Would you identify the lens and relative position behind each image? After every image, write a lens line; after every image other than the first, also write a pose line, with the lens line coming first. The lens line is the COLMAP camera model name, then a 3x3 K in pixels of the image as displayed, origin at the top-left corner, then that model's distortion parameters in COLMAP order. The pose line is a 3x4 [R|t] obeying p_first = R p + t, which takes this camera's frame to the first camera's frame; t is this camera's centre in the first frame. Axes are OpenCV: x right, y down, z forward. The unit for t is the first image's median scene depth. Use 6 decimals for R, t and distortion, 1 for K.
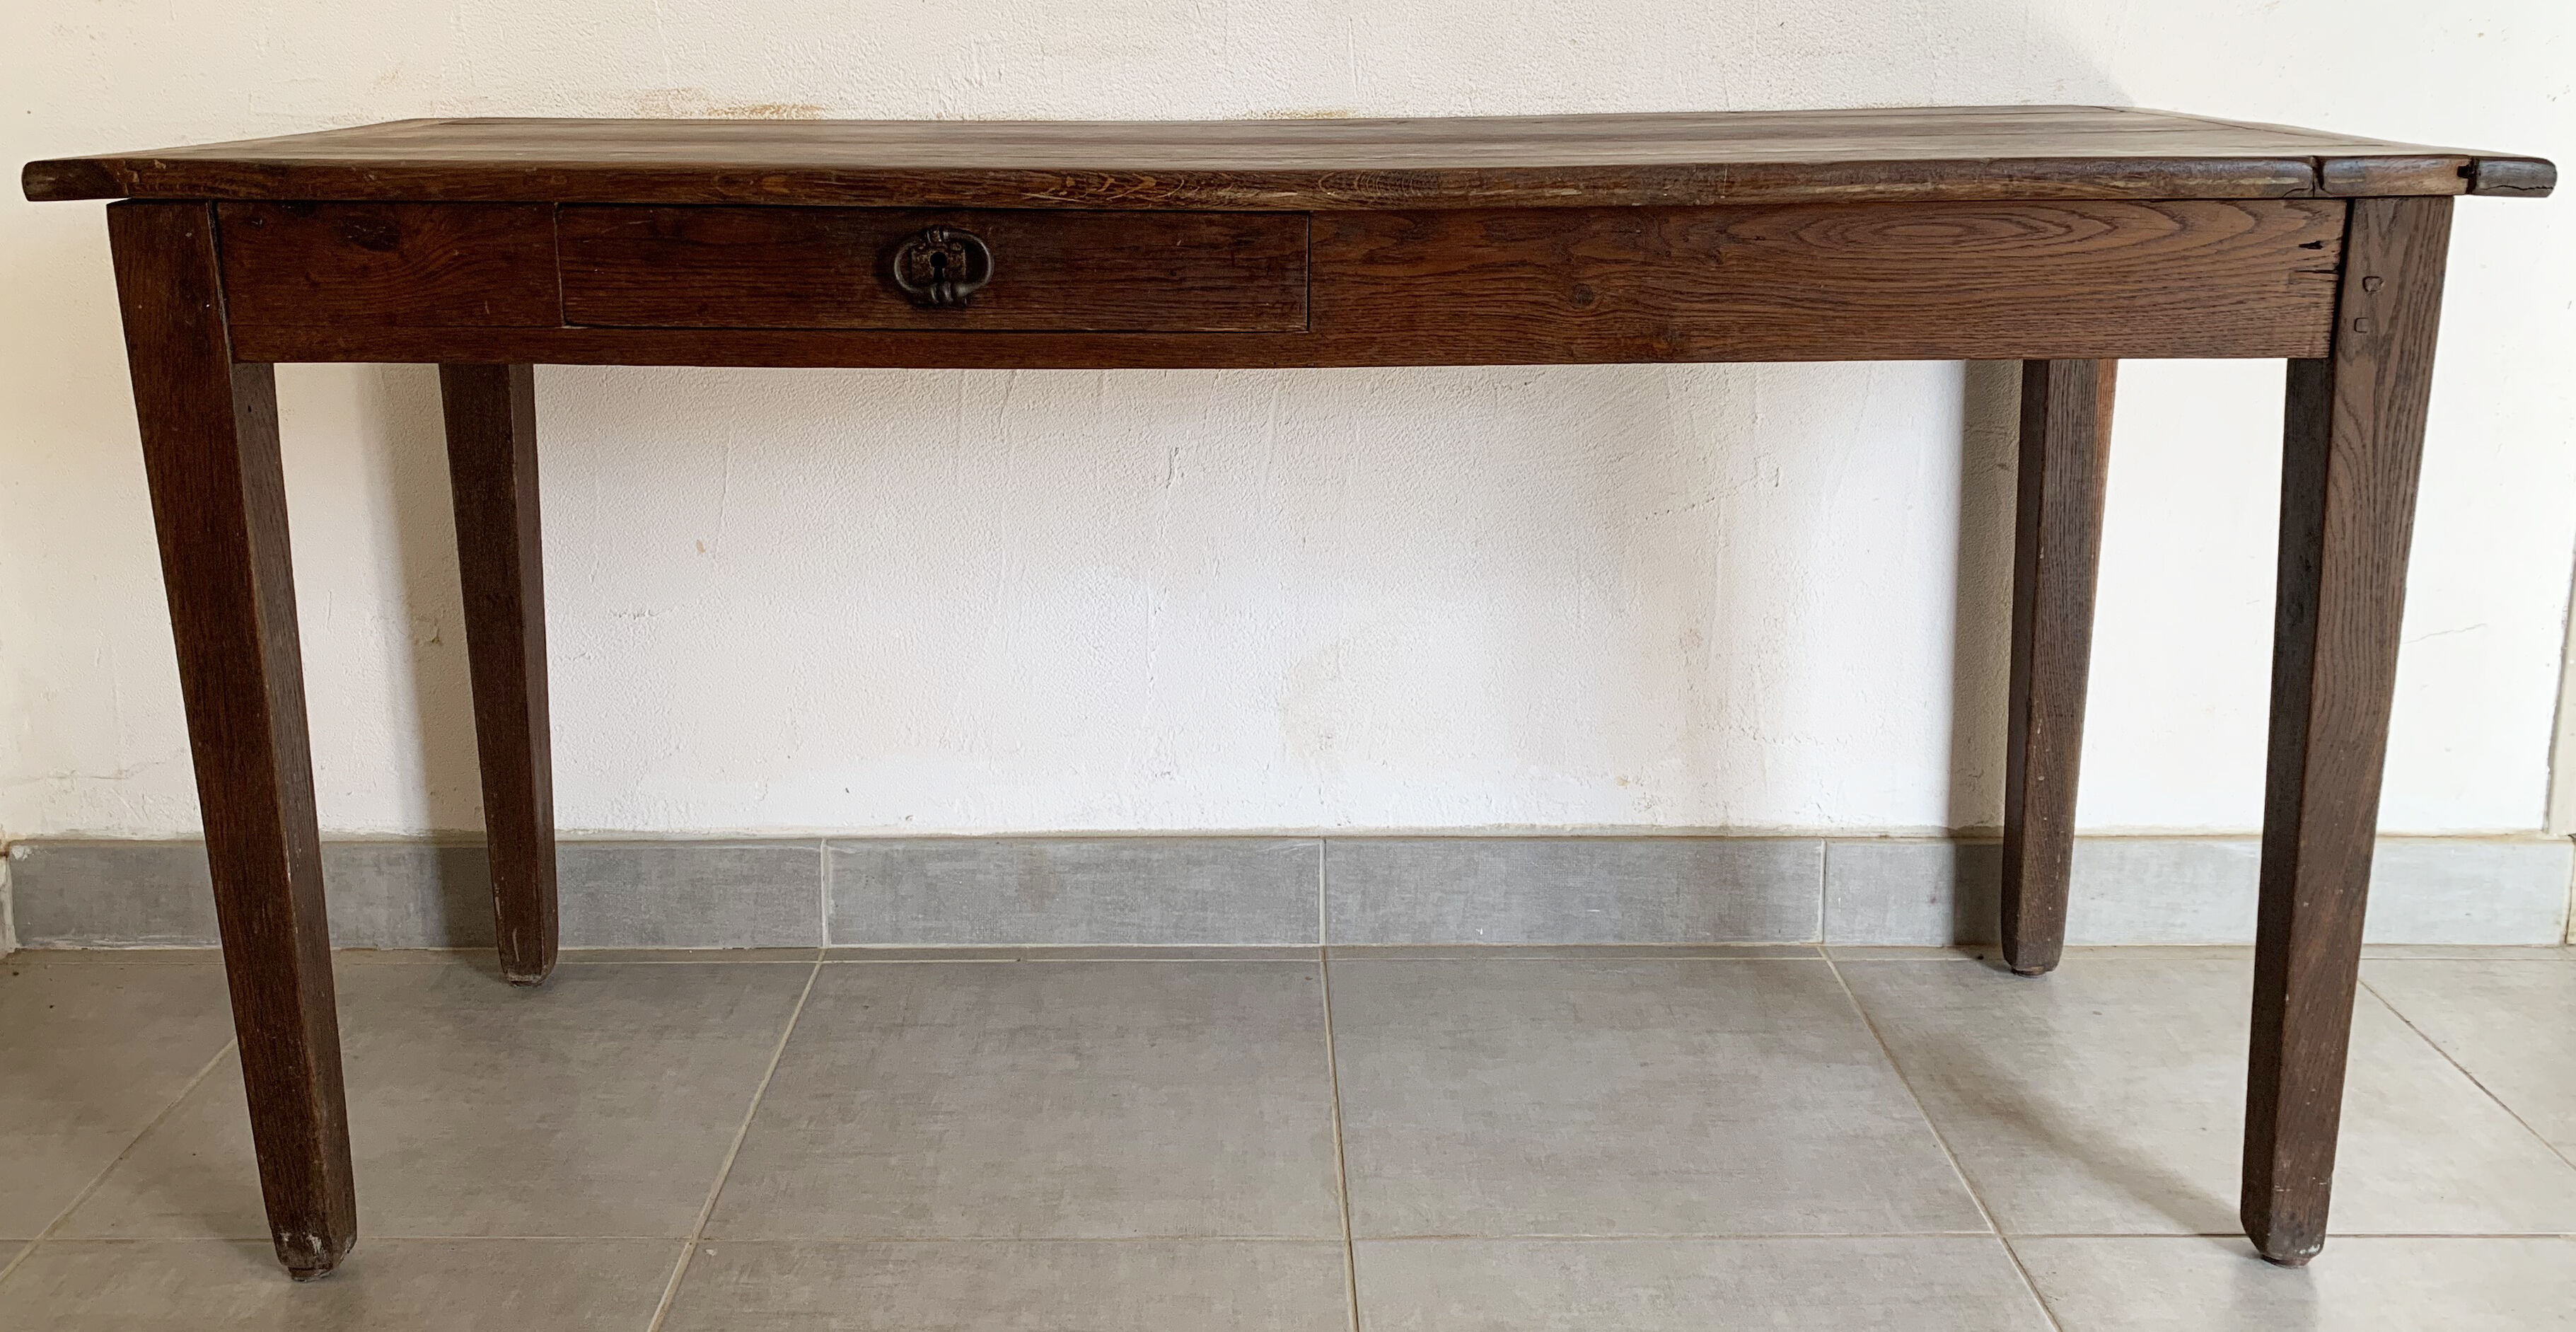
lens RADIAL K [[2186.5, 0, 1248.3], [0, 2186.5, 441.3], [0, 0, 1]] dist [0.020564, 0.013264]
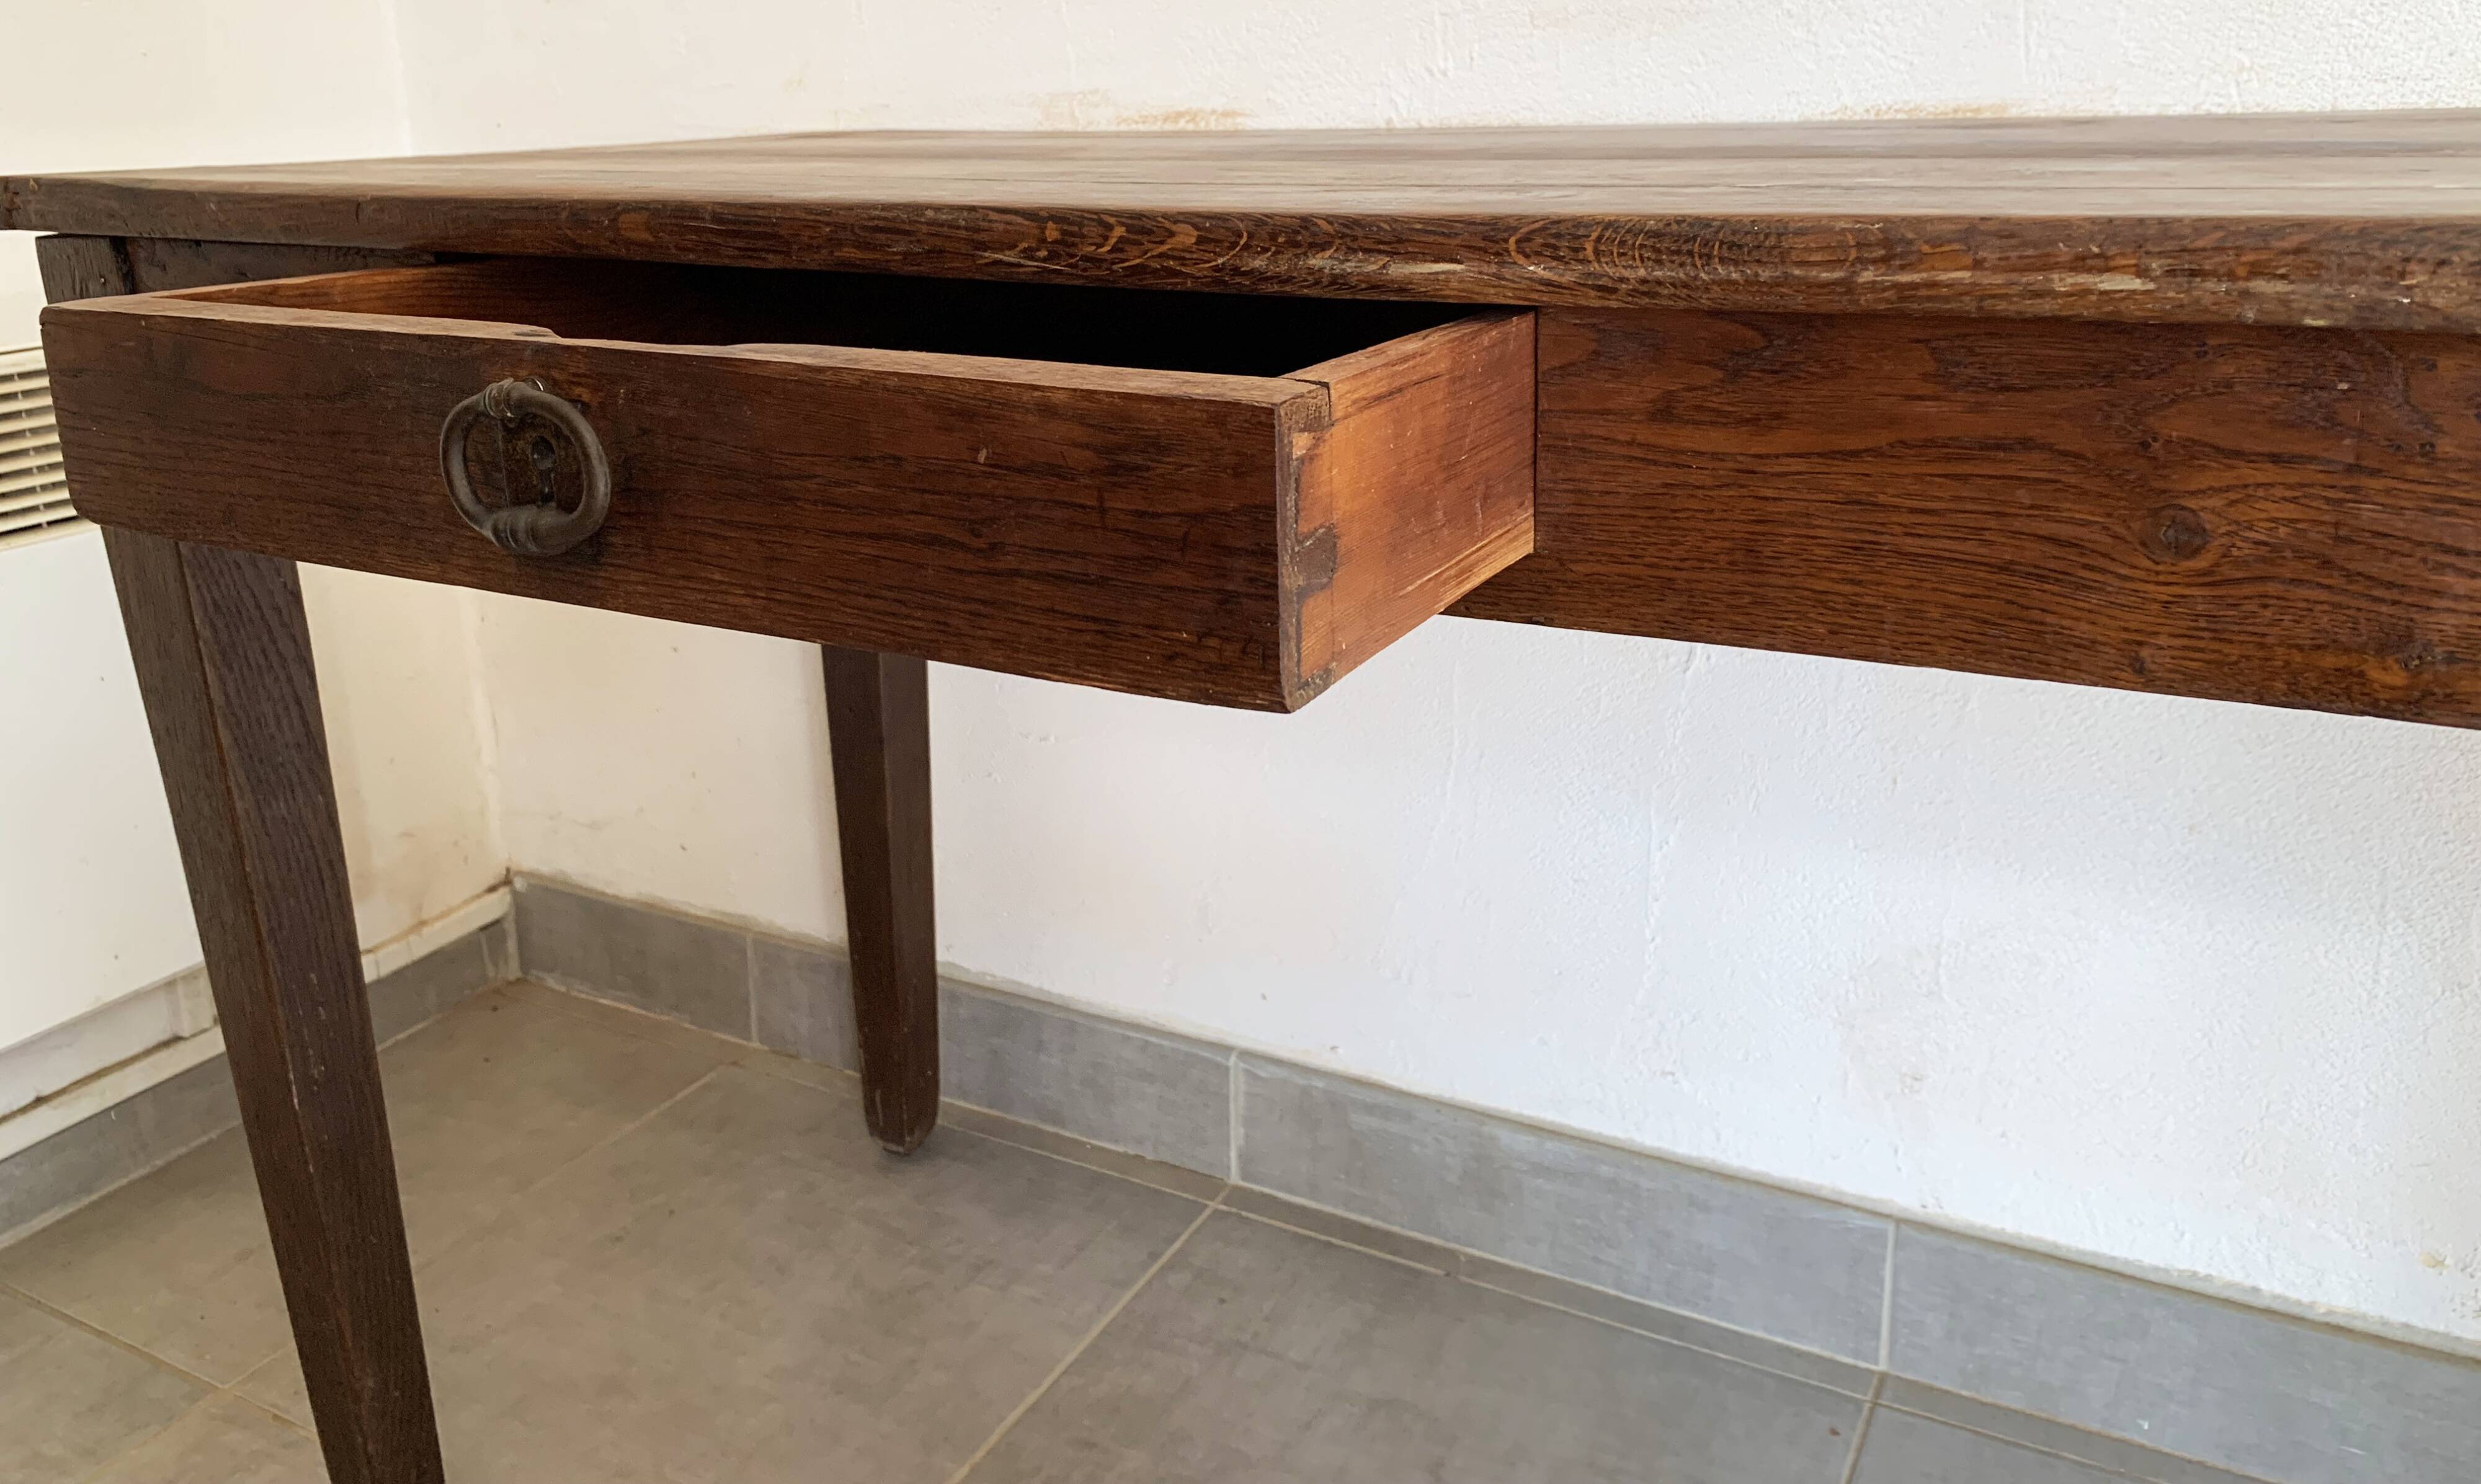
lens RADIAL K [[1911.5, 0, 1219.7], [0, 1911.5, 532.7], [0, 0, 1]] dist [0.004669, -0.017821]
pose [[0.874981, 0.094258, -0.474893, 0.132366], [-0.068480, 0.995099, 0.071336, -0.063801], [0.479289, -0.029897, 0.877148, 0.478546]]
